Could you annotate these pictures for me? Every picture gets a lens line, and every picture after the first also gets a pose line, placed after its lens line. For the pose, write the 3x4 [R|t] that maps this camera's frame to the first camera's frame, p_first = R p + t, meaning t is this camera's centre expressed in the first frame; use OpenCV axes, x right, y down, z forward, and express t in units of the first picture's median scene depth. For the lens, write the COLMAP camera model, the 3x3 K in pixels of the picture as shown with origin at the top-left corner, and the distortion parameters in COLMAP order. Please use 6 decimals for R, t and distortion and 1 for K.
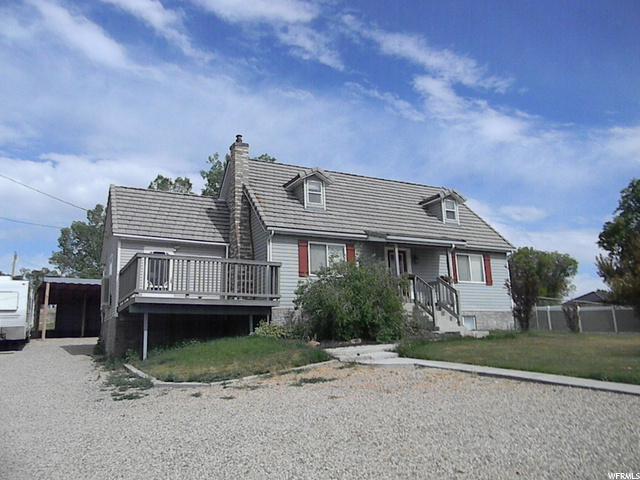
lens RADIAL K [[516.4, 0, 320.0], [0, 516.4, 240.0], [0, 0, 1]] dist [0.013202, -0.000132]
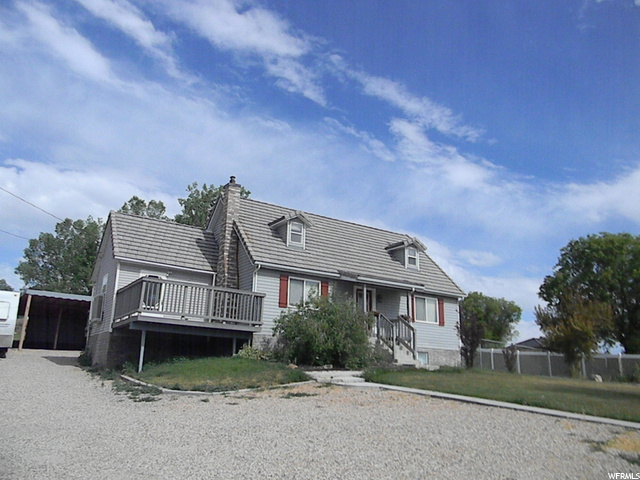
lens RADIAL K [[516.4, 0, 320.0], [0, 516.4, 240.0], [0, 0, 1]] dist [0.013202, -0.000132]
pose [[0.993530, 0.081047, 0.079557, -0.047987], [-0.076347, 0.995247, -0.060448, -0.012417], [-0.084079, 0.053983, 0.994996, -0.129066]]
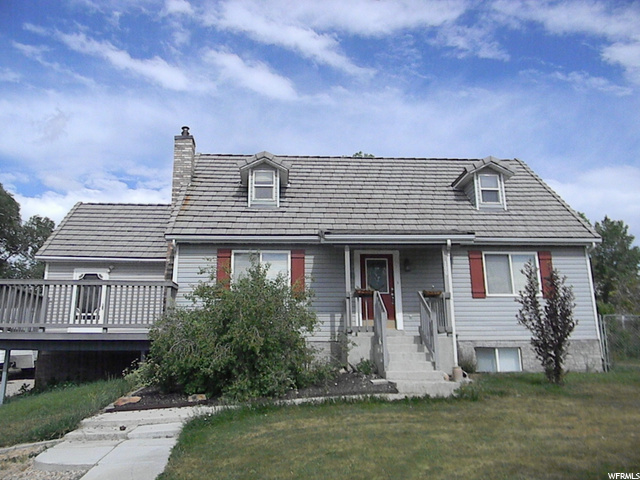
lens RADIAL K [[493.3, 0, 334.2], [0, 493.3, 240.5], [0, 0, 1]] dist [-0.001295, -0.001319]
pose [[0.916237, -0.074436, -0.393661, 0.370401], [0.066617, 0.997216, -0.033510, 0.021032], [0.395060, 0.004478, 0.918645, 0.375150]]
